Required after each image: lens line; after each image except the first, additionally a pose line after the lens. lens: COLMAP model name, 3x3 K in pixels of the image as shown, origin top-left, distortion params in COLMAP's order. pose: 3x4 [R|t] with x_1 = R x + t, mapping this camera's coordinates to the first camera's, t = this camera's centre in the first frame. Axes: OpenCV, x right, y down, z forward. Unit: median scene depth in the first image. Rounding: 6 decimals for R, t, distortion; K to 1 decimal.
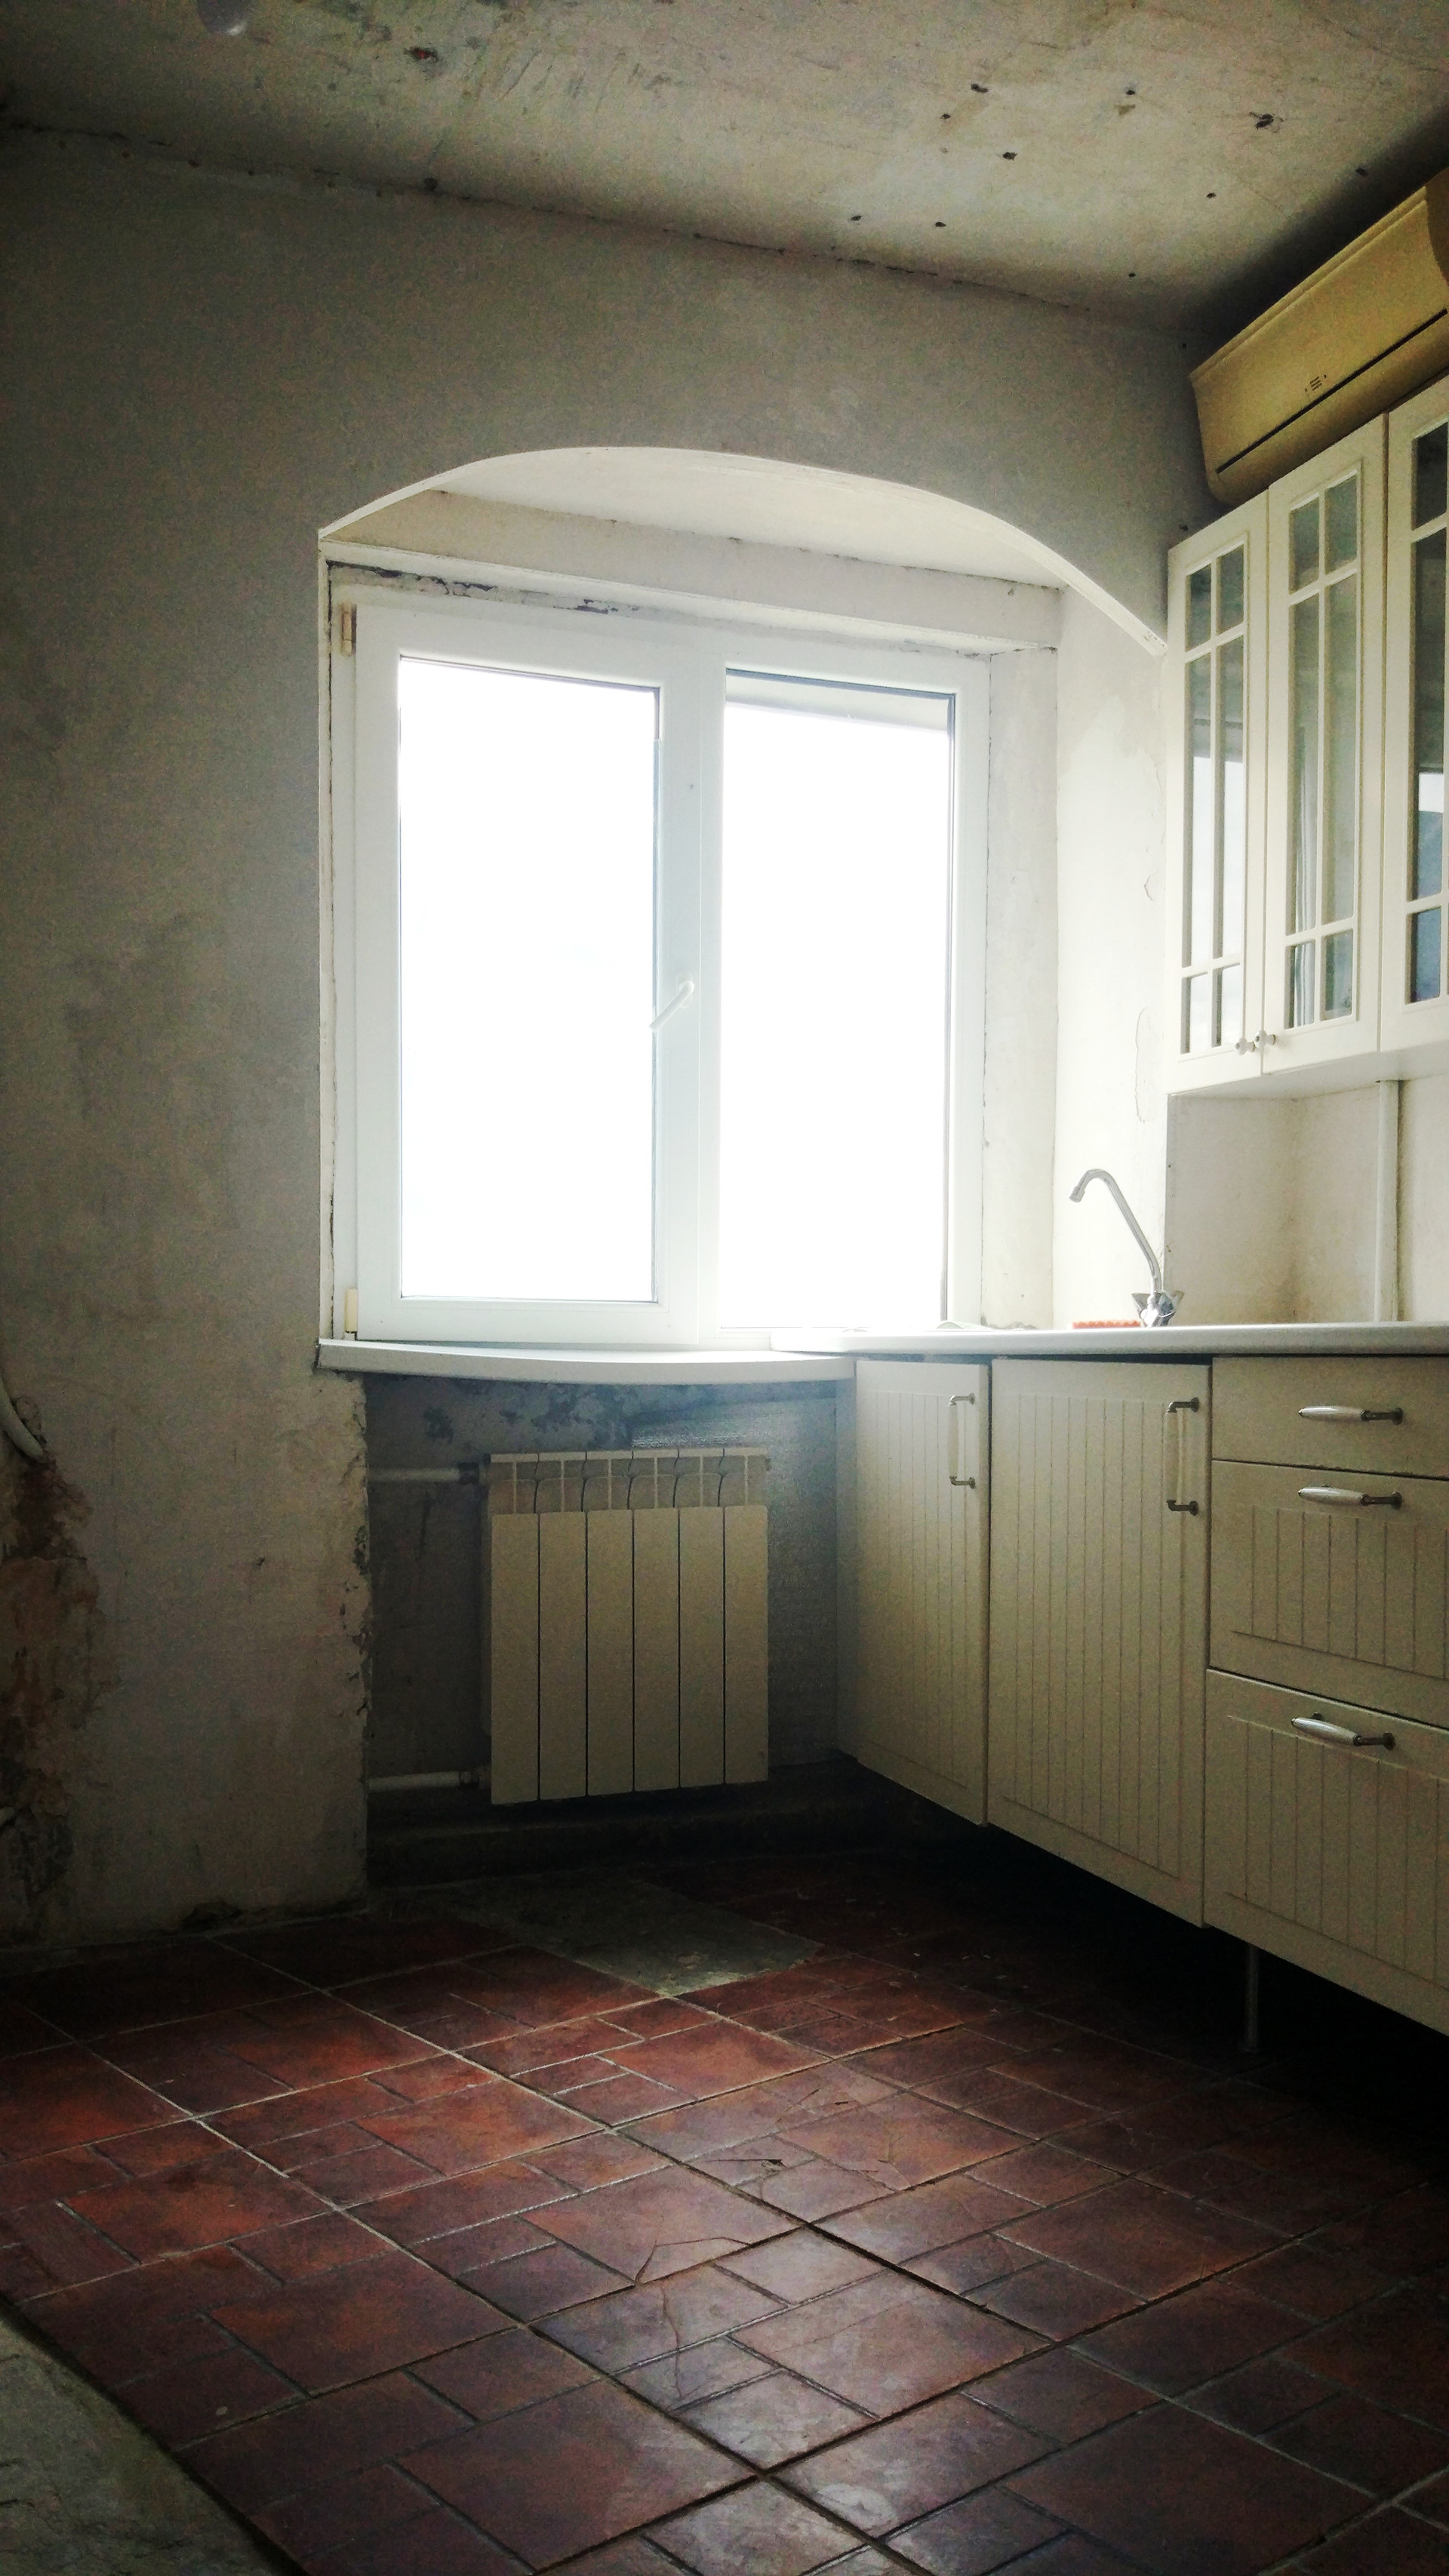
lens RADIAL K [[2038.8, 0, 812.4], [0, 2038.8, 1302.3], [0, 0, 1]] dist [0.003374, -0.050085]
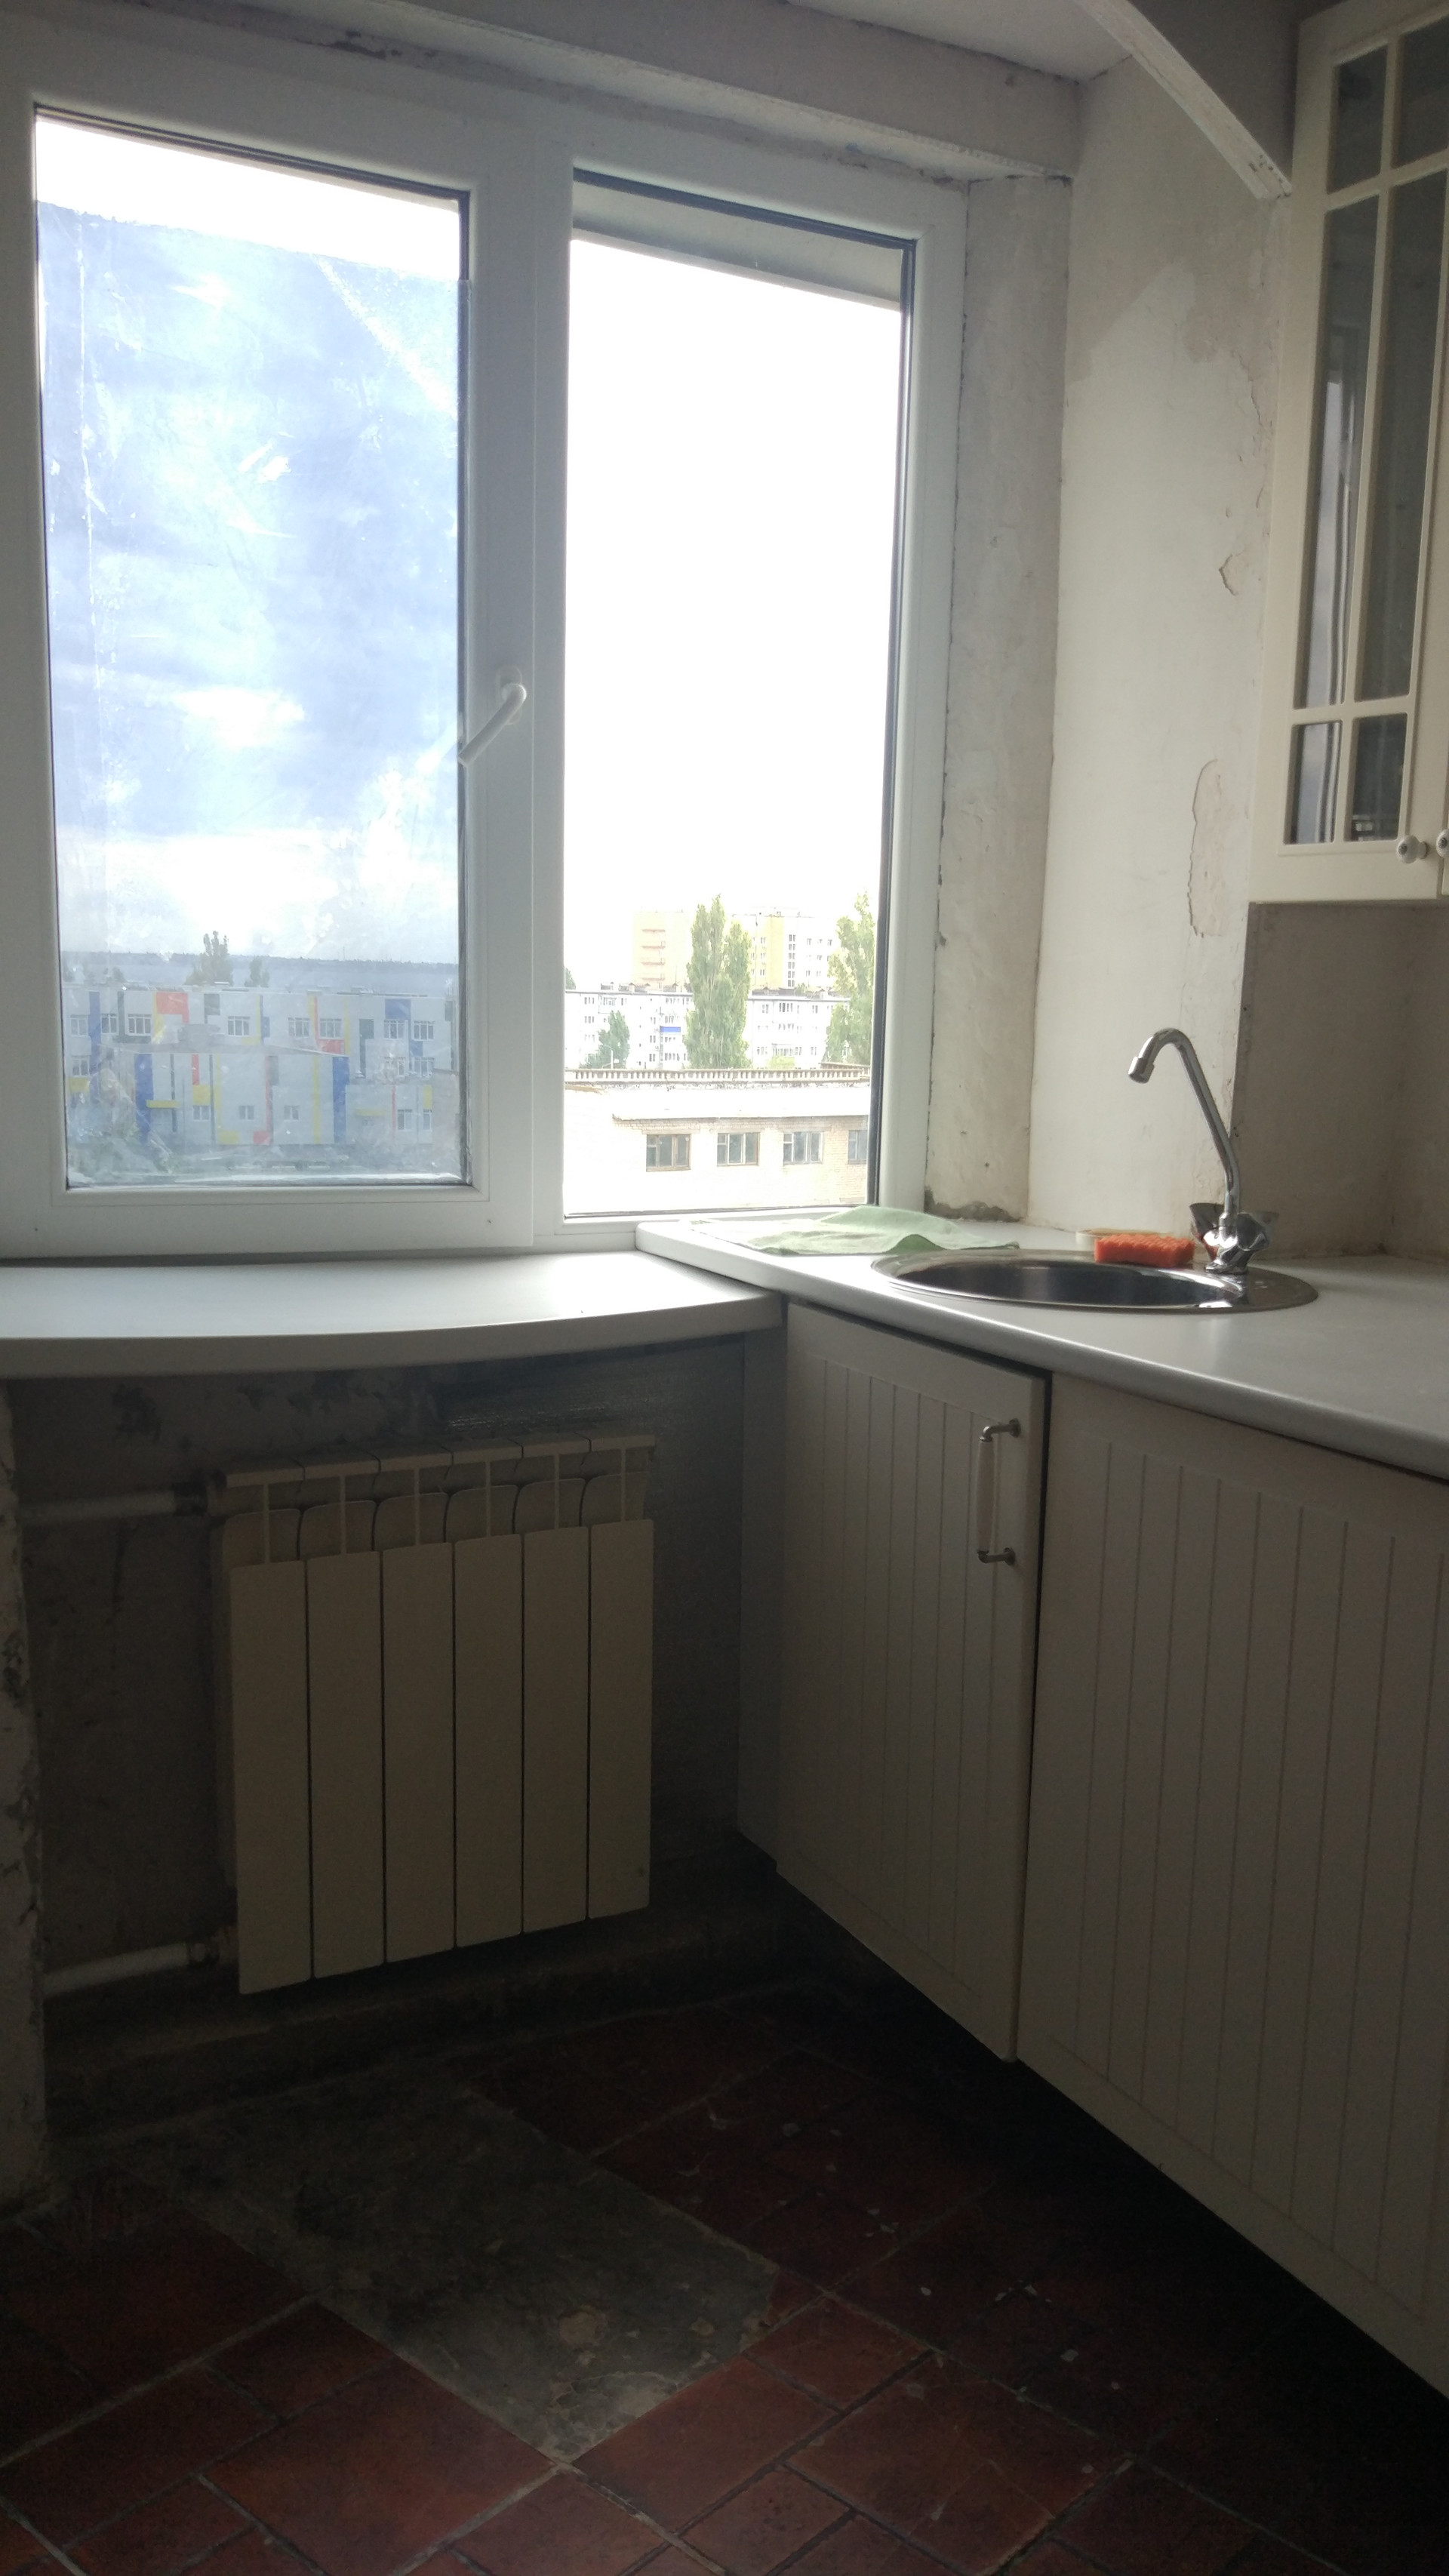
lens RADIAL K [[2038.8, 0, 812.4], [0, 2038.8, 1302.3], [0, 0, 1]] dist [0.003374, -0.050085]
pose [[0.989488, 0.001740, 0.144602, -0.068084], [-0.027553, 0.983878, 0.176705, -0.091056], [-0.141963, -0.178832, 0.973584, 0.362964]]
